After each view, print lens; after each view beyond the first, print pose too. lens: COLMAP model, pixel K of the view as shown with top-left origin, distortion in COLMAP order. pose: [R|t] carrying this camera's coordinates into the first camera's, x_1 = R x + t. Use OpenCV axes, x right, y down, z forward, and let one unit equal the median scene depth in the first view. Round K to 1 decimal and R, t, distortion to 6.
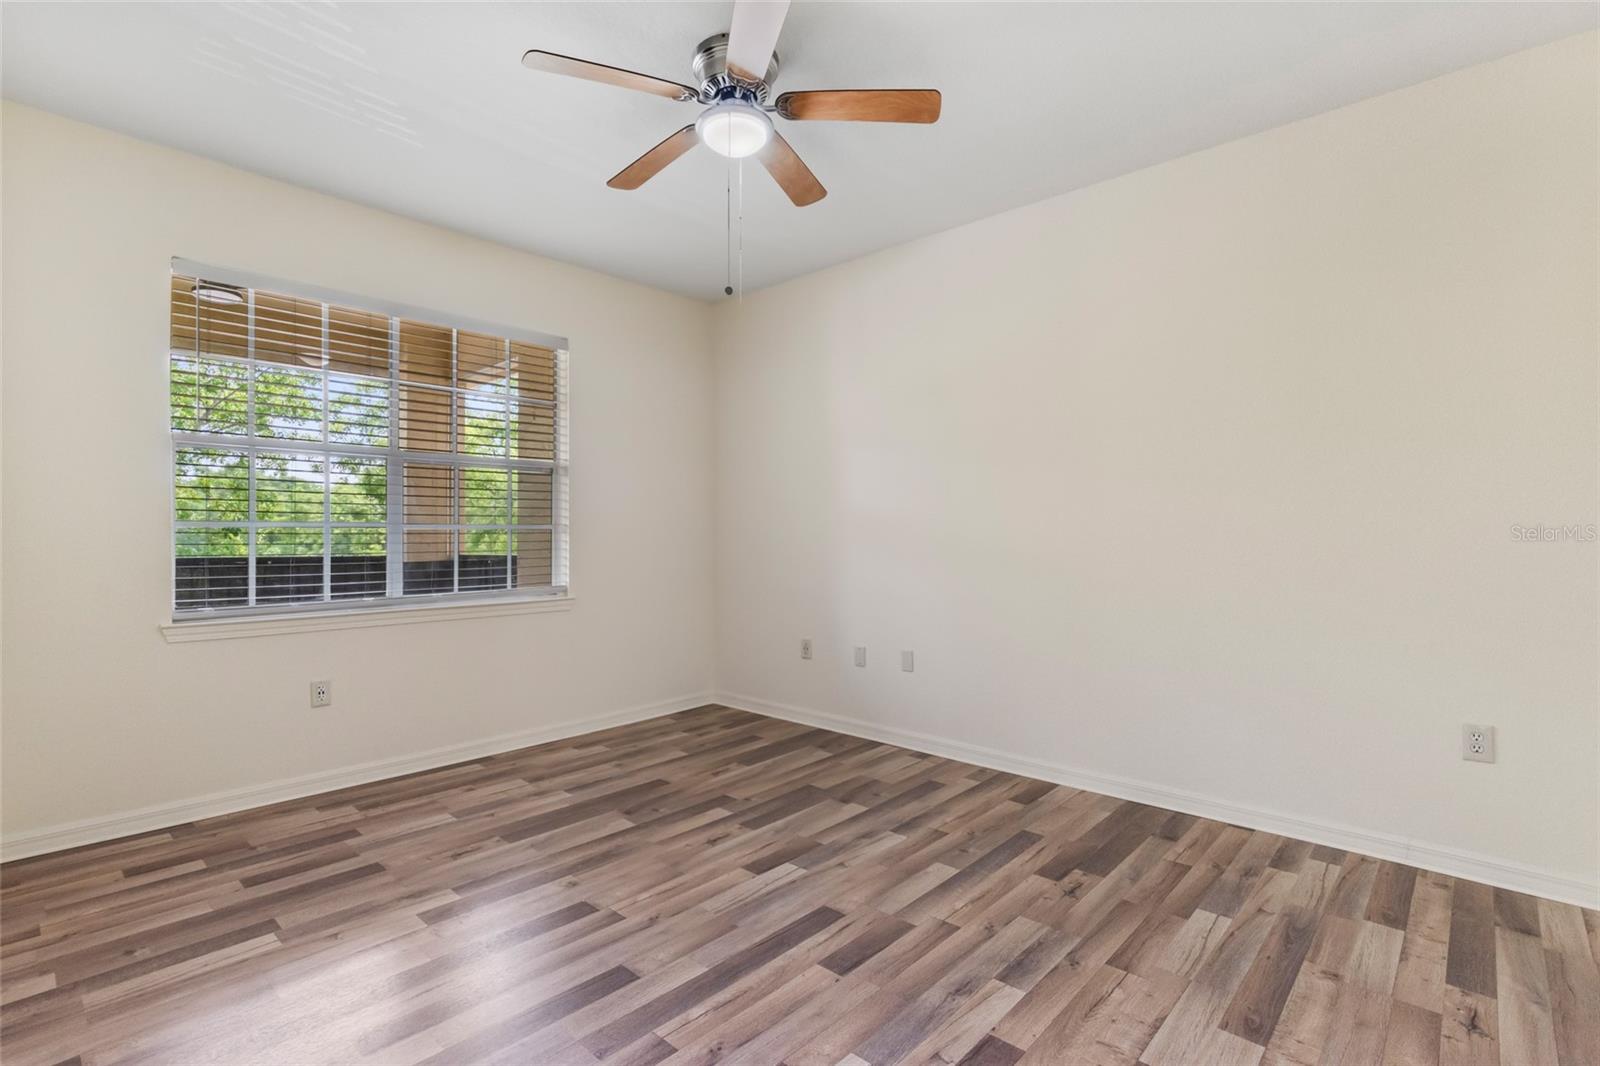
lens RADIAL K [[765.6, 0, 771.6], [0, 765.6, 533.9], [0, 0, 1]] dist [-0.000712, -0.000383]
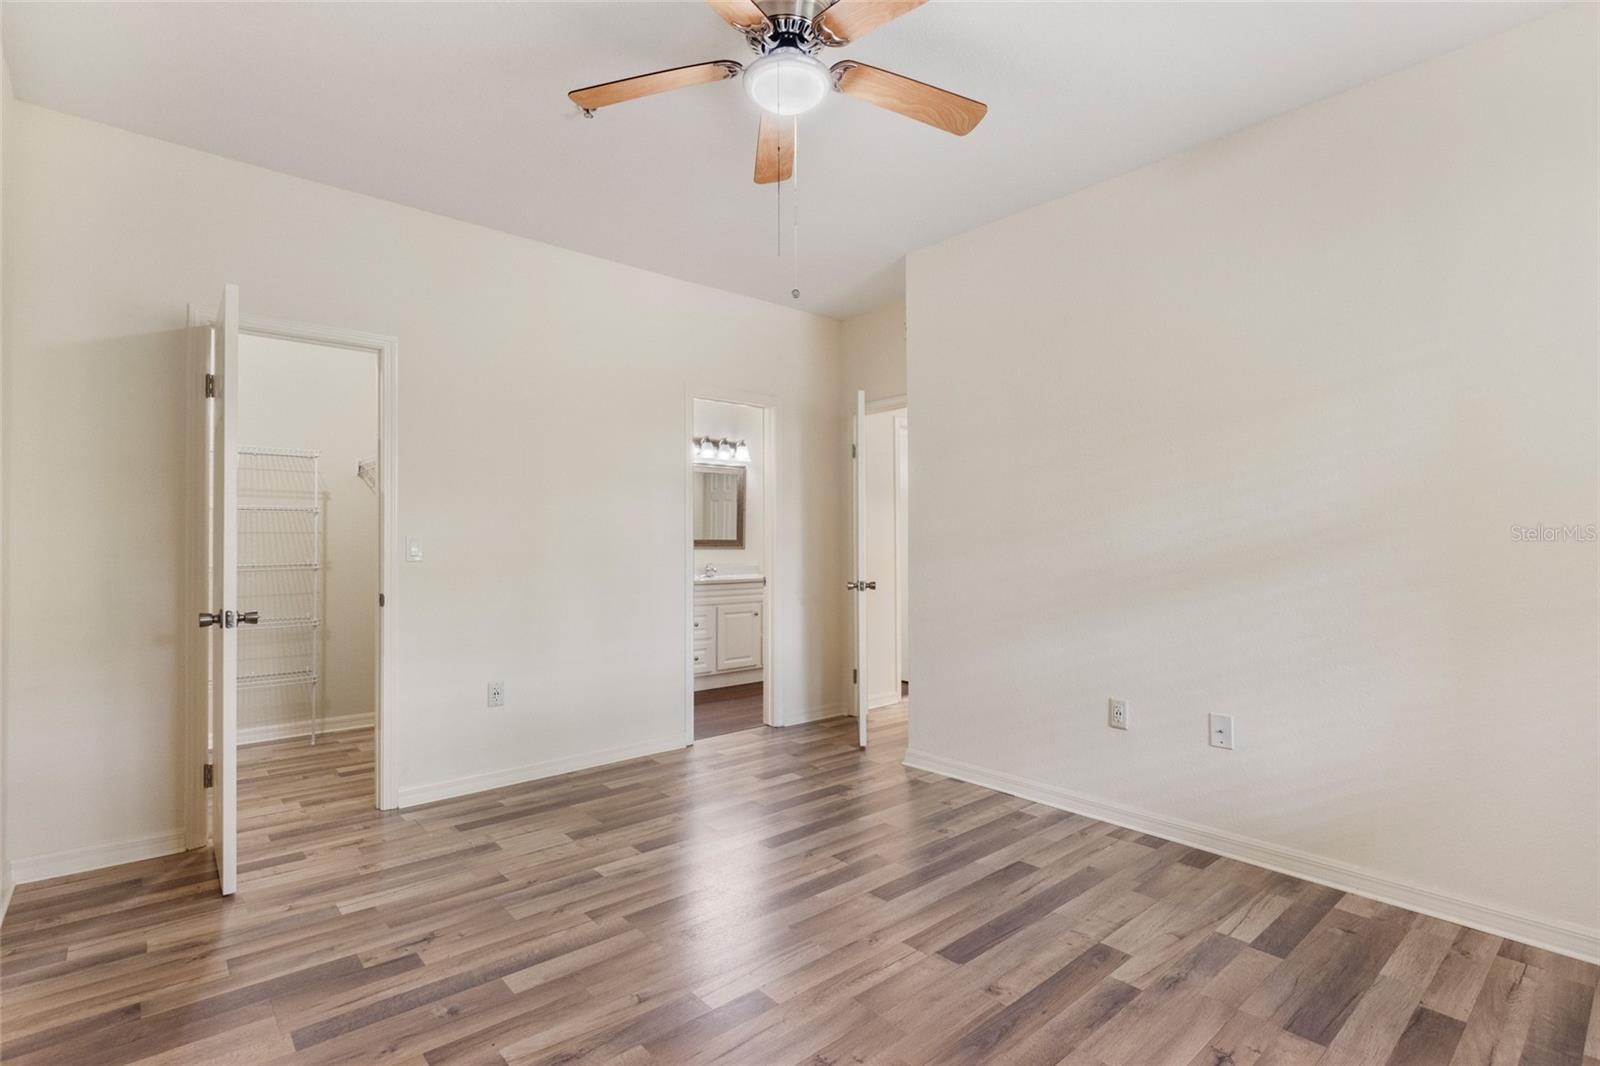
lens RADIAL K [[765.6, 0, 771.6], [0, 765.6, 533.9], [0, 0, 1]] dist [-0.000712, -0.000383]
pose [[-0.994133, 0.004932, 0.108050, -0.128761], [0.003367, 0.999887, -0.014659, -0.004790], [-0.108110, -0.014209, -0.994037, 1.942549]]
